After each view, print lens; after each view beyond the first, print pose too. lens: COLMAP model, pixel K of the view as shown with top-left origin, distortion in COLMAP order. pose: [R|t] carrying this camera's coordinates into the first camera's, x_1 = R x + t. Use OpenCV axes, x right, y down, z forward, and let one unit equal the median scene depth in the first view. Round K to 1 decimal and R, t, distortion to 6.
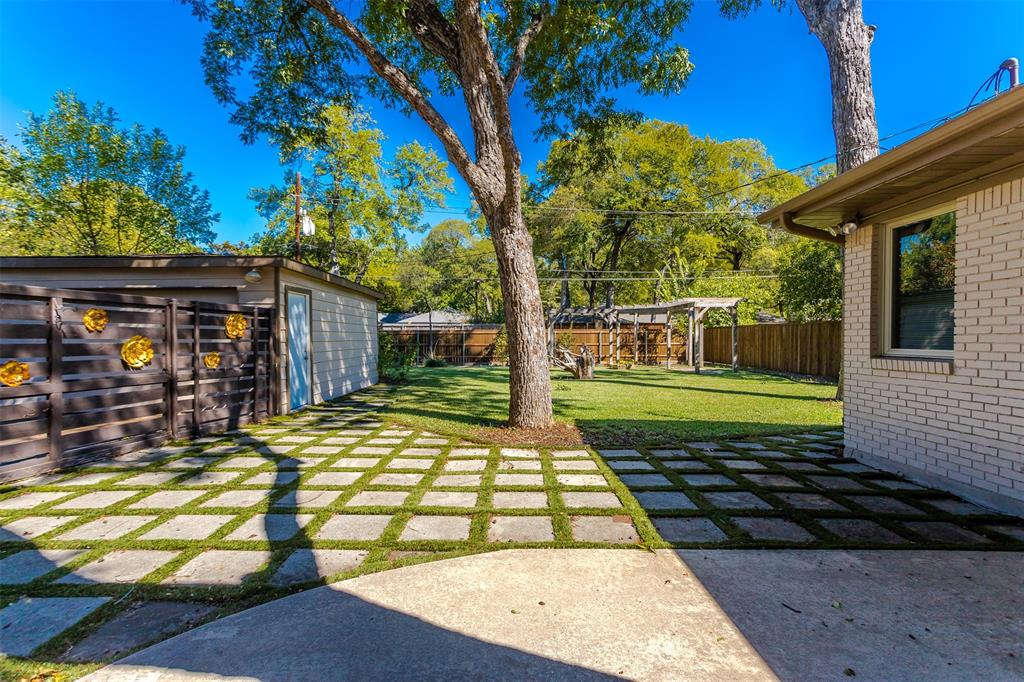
lens RADIAL K [[496.0, 0, 513.5], [0, 496.0, 330.7], [0, 0, 1]] dist [0.014293, -0.000092]
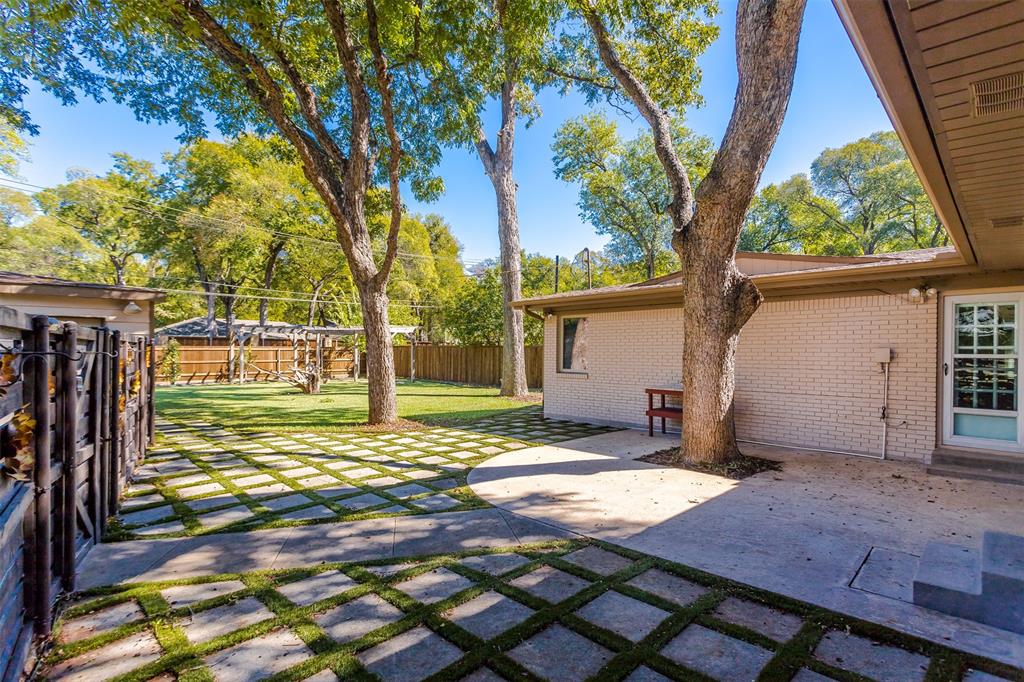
lens RADIAL K [[519.6, 0, 512.0], [0, 519.6, 341.0], [0, 0, 1]] dist [-0.000577, -0.000127]
pose [[0.704611, 0.017001, 0.709390, -0.734440], [-0.018554, 0.999813, -0.005532, -0.050280], [-0.709351, -0.009264, 0.704794, -0.358586]]
